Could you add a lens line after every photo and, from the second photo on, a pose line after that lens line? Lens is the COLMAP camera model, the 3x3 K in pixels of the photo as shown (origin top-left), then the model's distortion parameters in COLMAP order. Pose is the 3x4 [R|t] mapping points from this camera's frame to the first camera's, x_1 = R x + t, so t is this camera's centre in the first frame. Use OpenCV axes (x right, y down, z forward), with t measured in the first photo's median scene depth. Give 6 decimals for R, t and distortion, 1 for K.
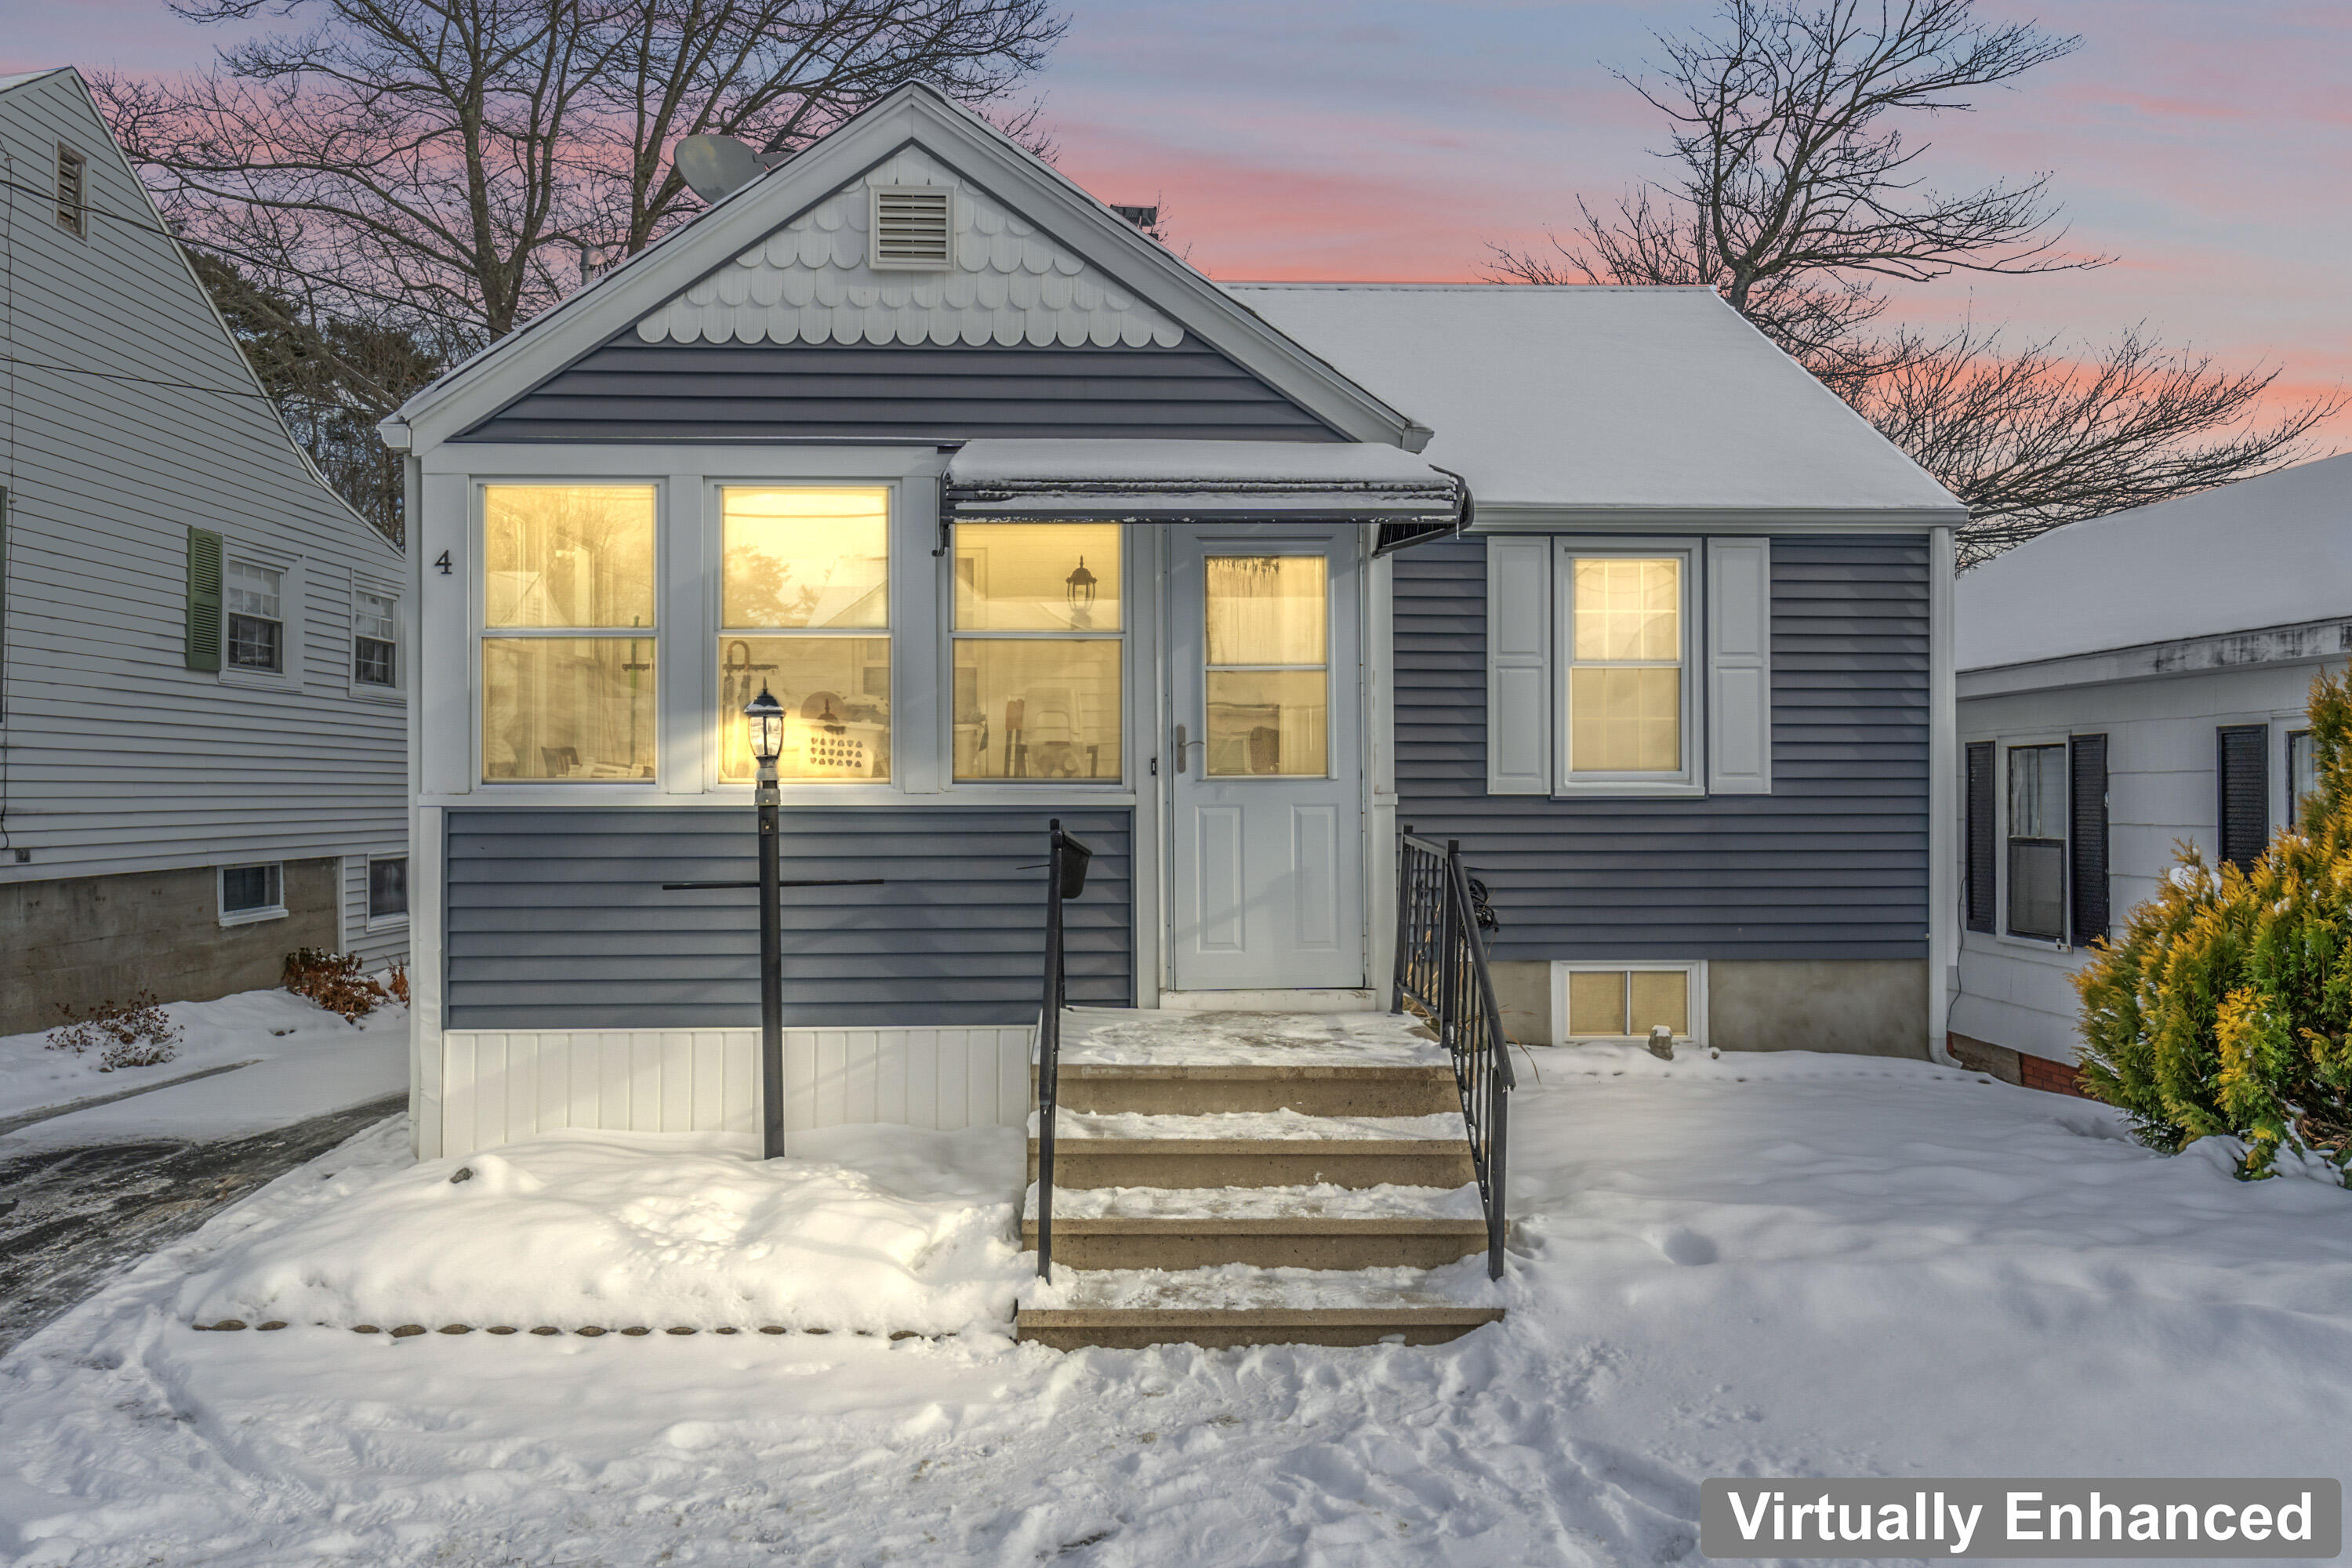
lens RADIAL K [[1585.5, 0, 1273.7], [0, 1585.5, 777.8], [0, 0, 1]] dist [-0.003737, 0.001434]
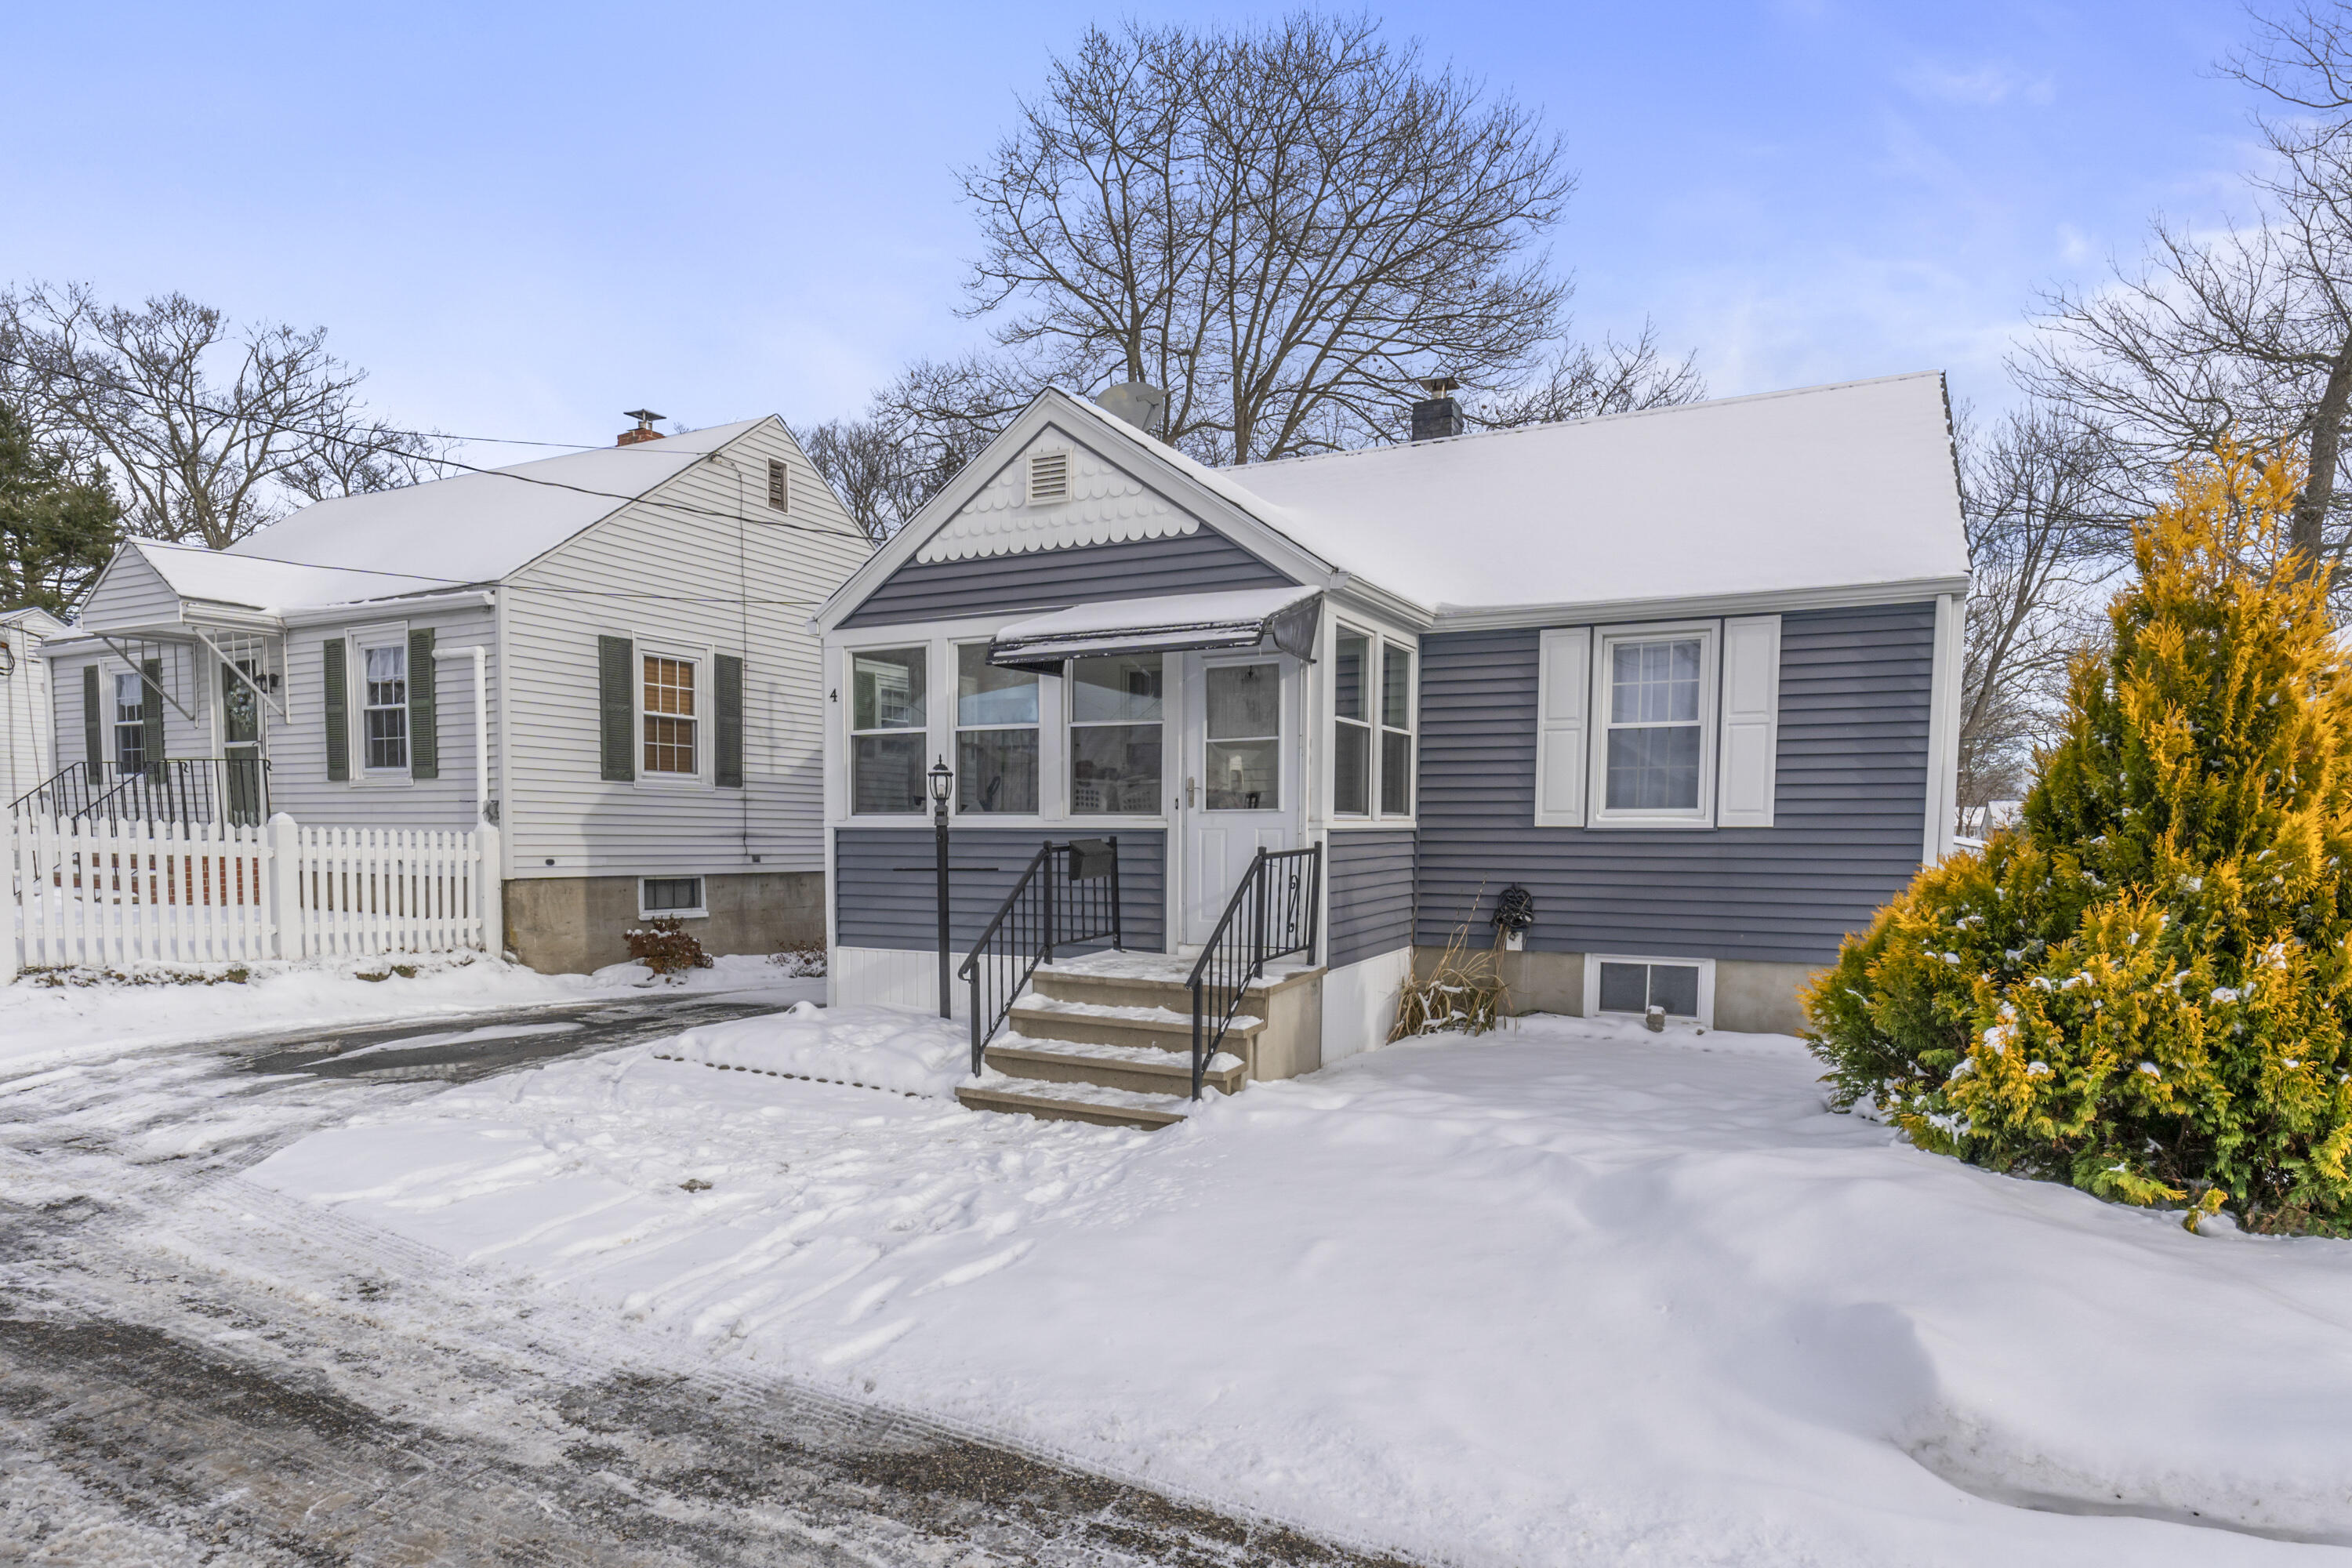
lens RADIAL K [[1314.4, 0, 1166.8], [0, 1314.4, 929.7], [0, 0, 1]] dist [-0.005163, -0.000498]
pose [[0.874070, 0.040071, -0.484144, 0.561944], [-0.002324, 0.996926, 0.078317, 0.015580], [0.485794, -0.067329, 0.871476, -0.166306]]
